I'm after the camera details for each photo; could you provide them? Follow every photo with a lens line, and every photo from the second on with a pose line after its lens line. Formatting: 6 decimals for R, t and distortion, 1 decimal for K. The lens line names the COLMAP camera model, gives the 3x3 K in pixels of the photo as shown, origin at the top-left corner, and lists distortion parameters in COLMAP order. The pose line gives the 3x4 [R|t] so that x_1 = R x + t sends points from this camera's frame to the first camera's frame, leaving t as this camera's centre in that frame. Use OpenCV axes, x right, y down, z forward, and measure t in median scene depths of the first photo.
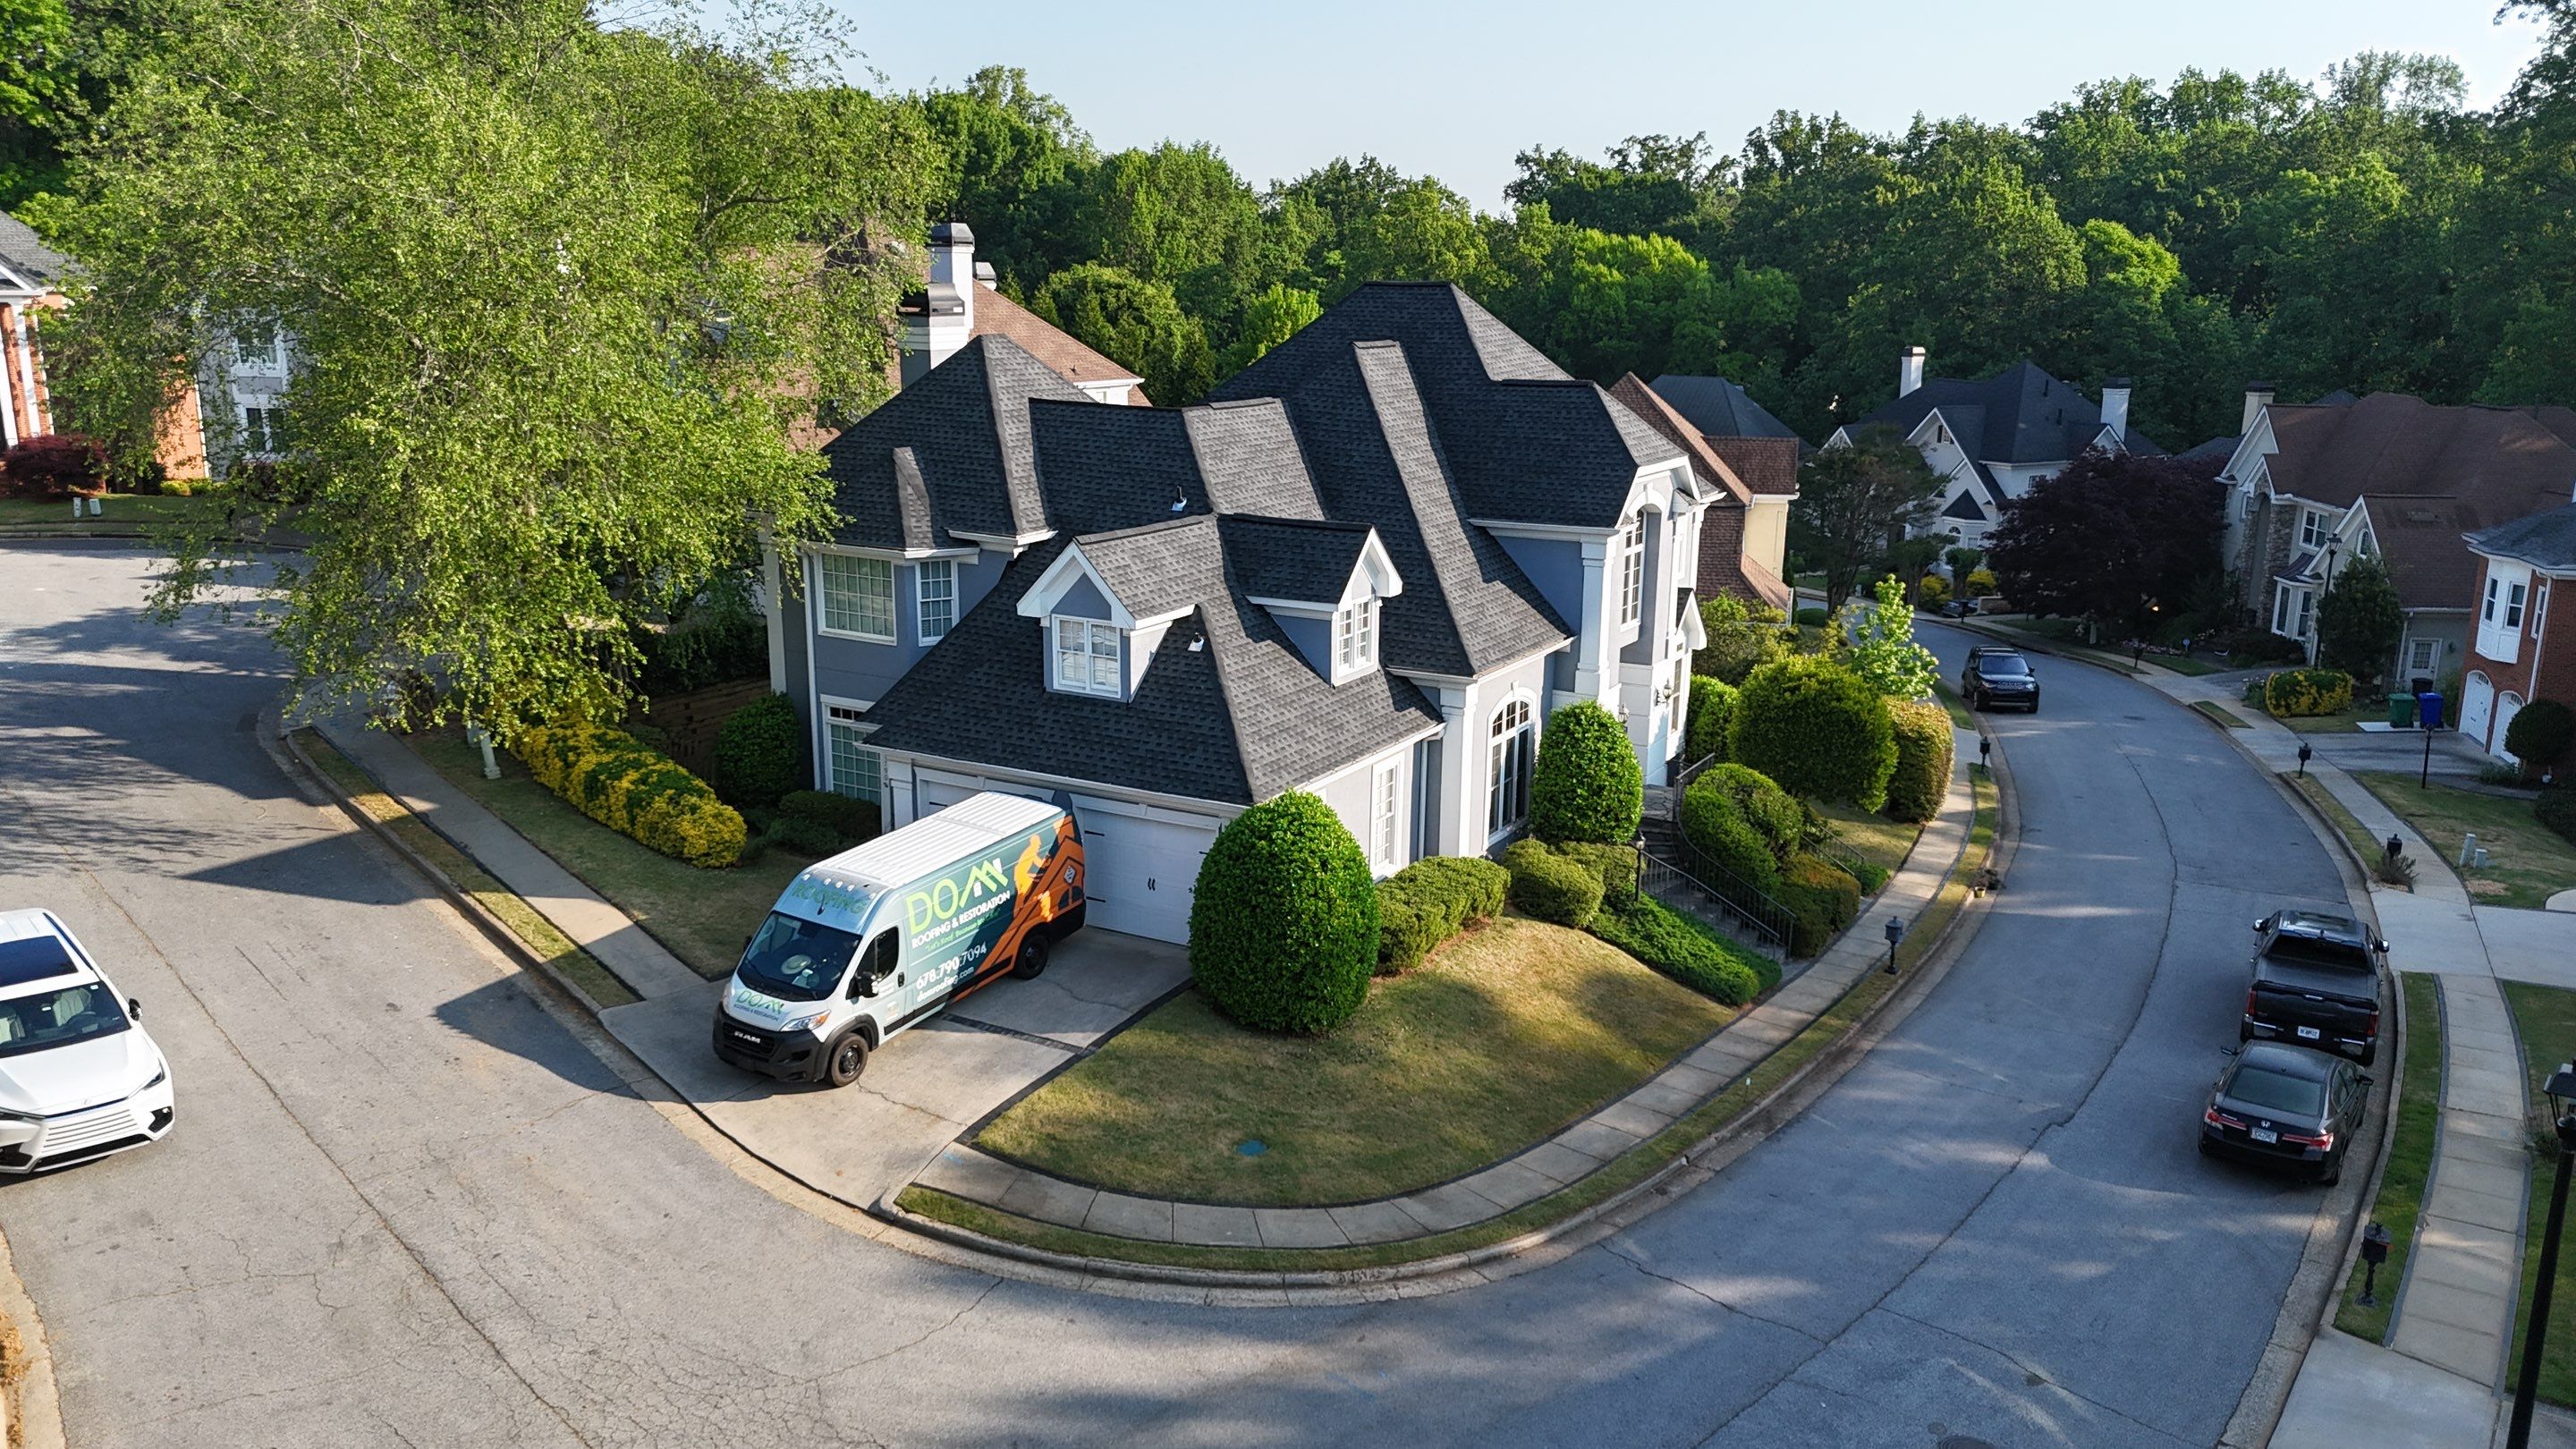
lens RADIAL K [[1880.1, 0, 1283.3], [0, 1880.1, 709.0], [0, 0, 1]] dist [0.044316, -0.006780]
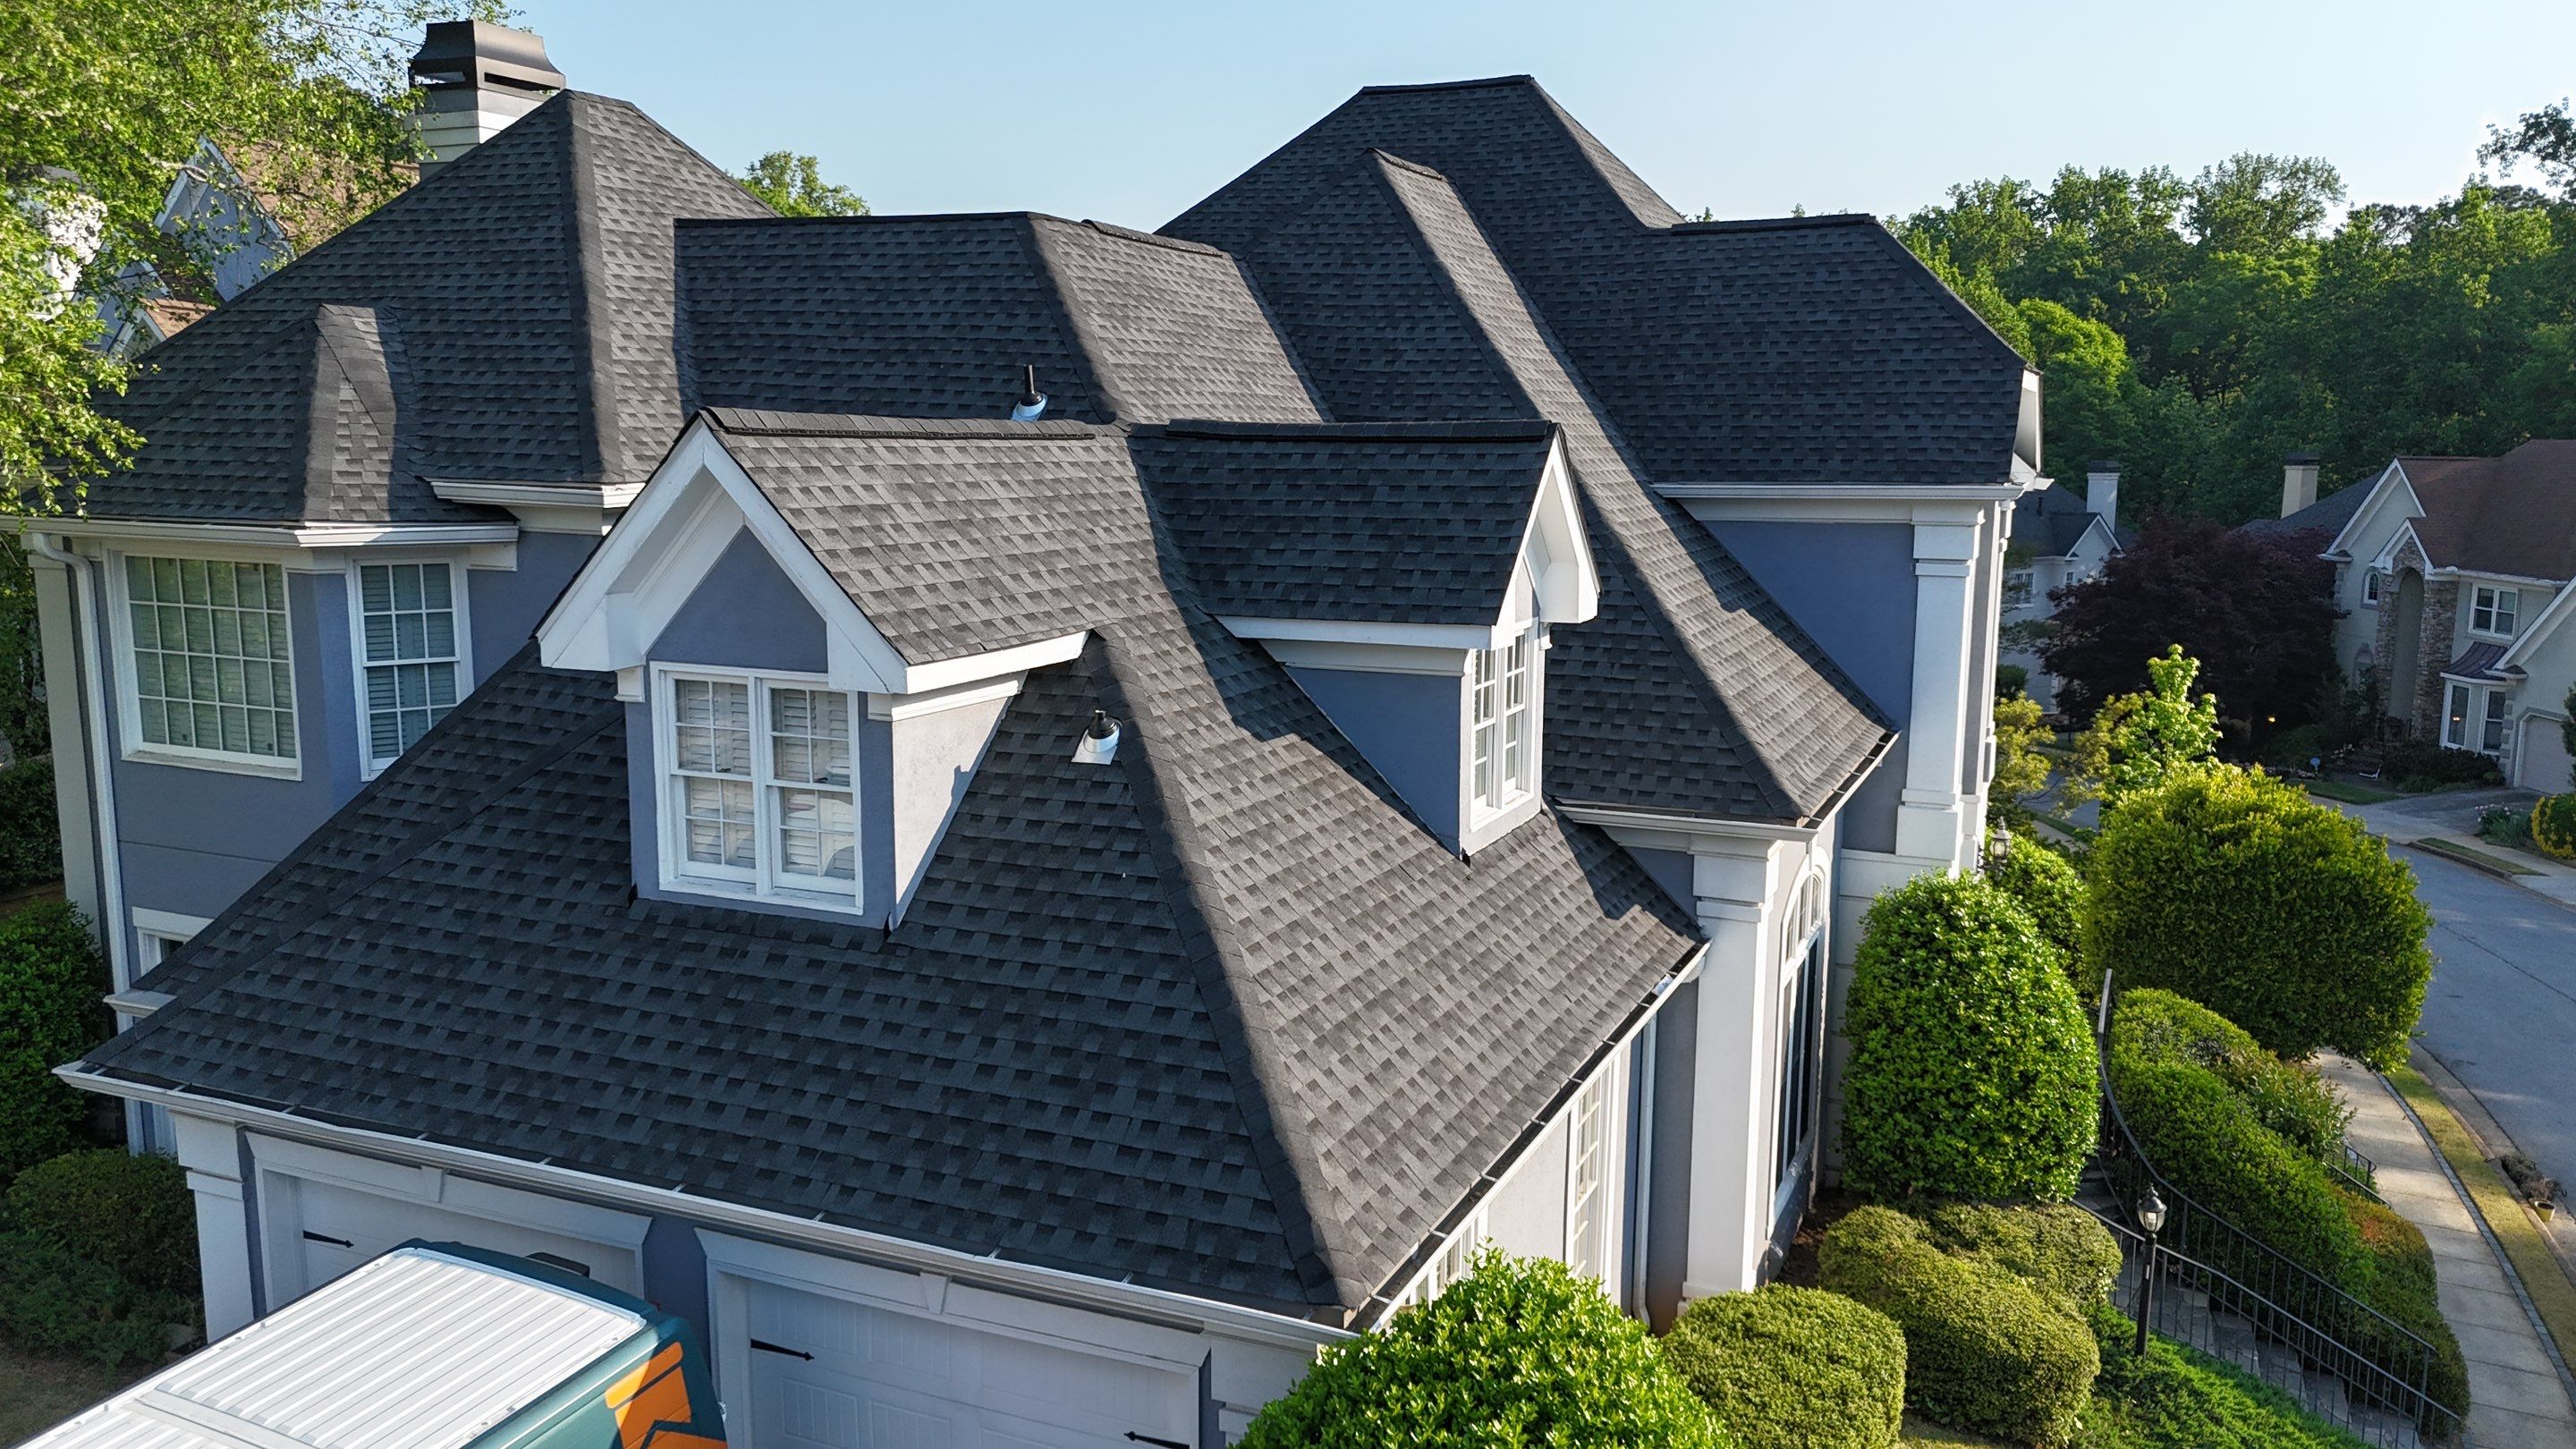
lens RADIAL K [[1880.1, 0, 1283.3], [0, 1880.1, 709.0], [0, 0, 1]] dist [0.044316, -0.006780]
pose [[0.995193, -0.017722, 0.096316, -0.040738], [0.025474, 0.996480, -0.079865, -0.011889], [-0.094561, 0.081935, 0.992142, 0.599254]]
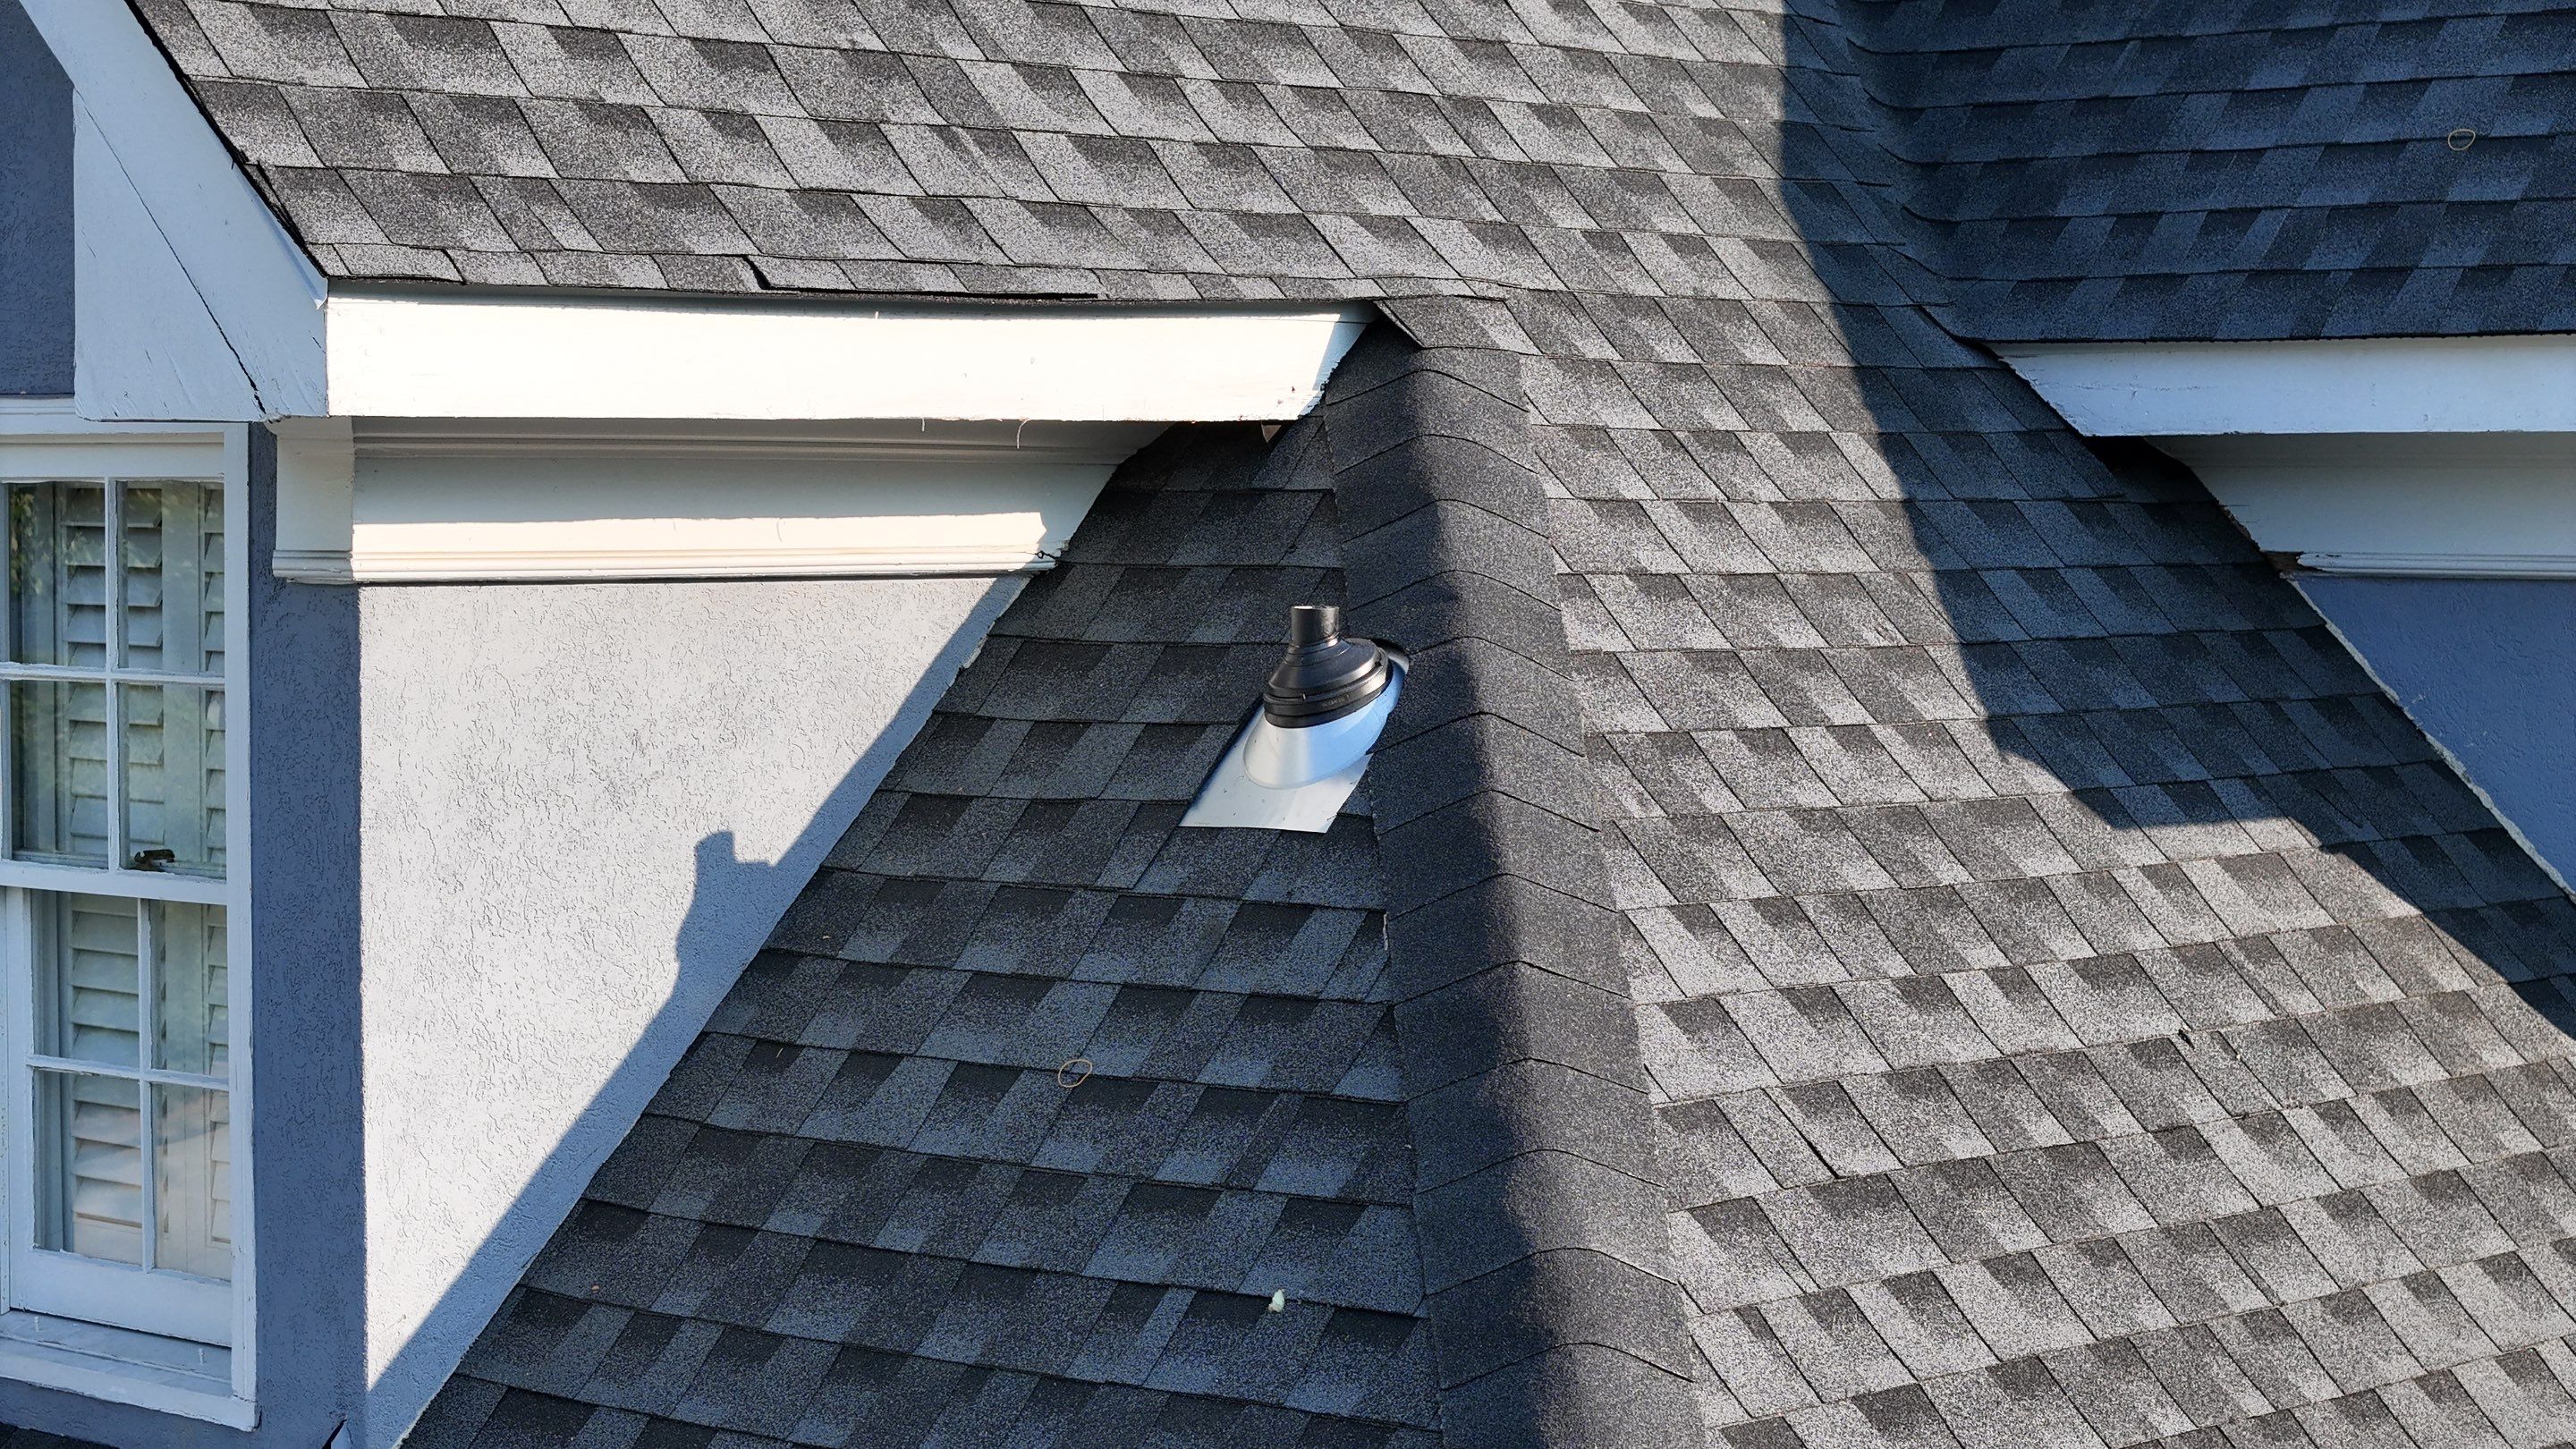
lens RADIAL K [[5094.9, 0, 1288.0], [0, 5094.9, 724.5], [0, 0, 1]] dist [-0.169779, 0.068195]
pose [[0.979428, 0.005244, -0.201725, -0.005029], [-0.041373, 0.983644, -0.175306, 0.000080], [0.197506, 0.180046, 0.963626, 0.722718]]
